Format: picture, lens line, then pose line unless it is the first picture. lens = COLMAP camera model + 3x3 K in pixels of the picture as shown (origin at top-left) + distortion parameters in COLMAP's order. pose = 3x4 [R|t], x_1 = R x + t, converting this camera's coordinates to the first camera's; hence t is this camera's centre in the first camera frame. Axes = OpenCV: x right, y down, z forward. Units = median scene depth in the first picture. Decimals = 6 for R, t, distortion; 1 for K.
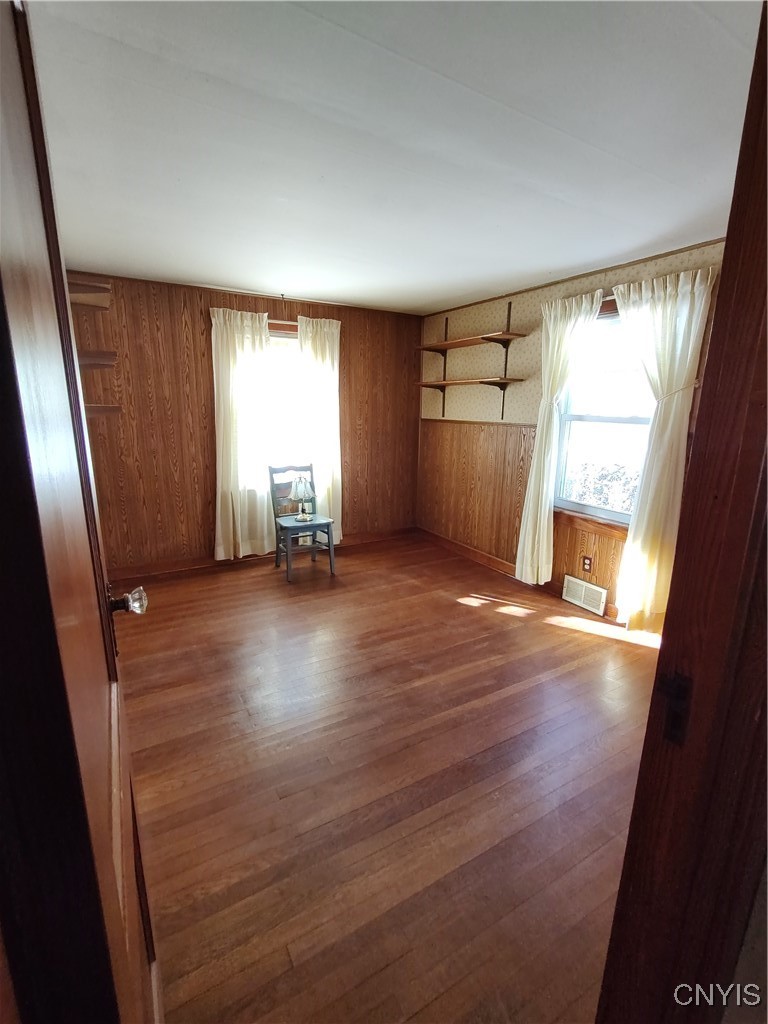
lens RADIAL K [[465.2, 0, 383.8], [0, 465.2, 512.9], [0, 0, 1]] dist [-0.004585, 0.001821]
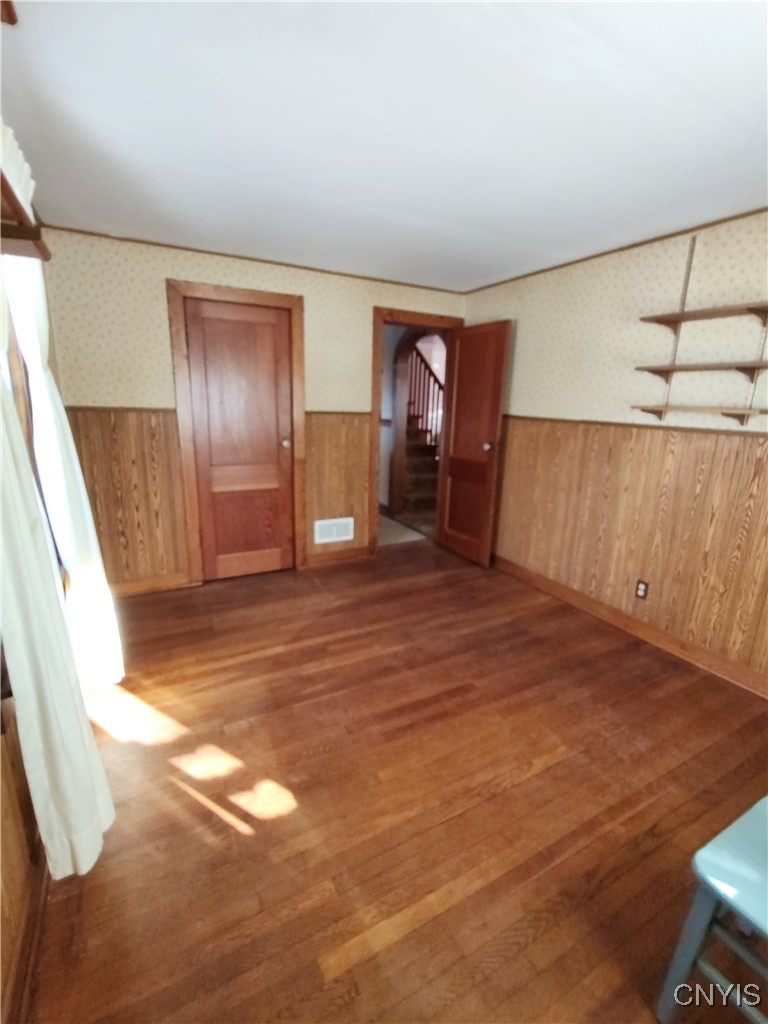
lens RADIAL K [[465.2, 0, 385.1], [0, 465.2, 514.8], [0, 0, 1]] dist [-0.004585, 0.001821]
pose [[-0.998778, -0.047541, 0.013524, 0.082794], [-0.035868, 0.885382, 0.463478, -0.328698], [-0.034008, 0.462427, -0.886005, 1.422494]]
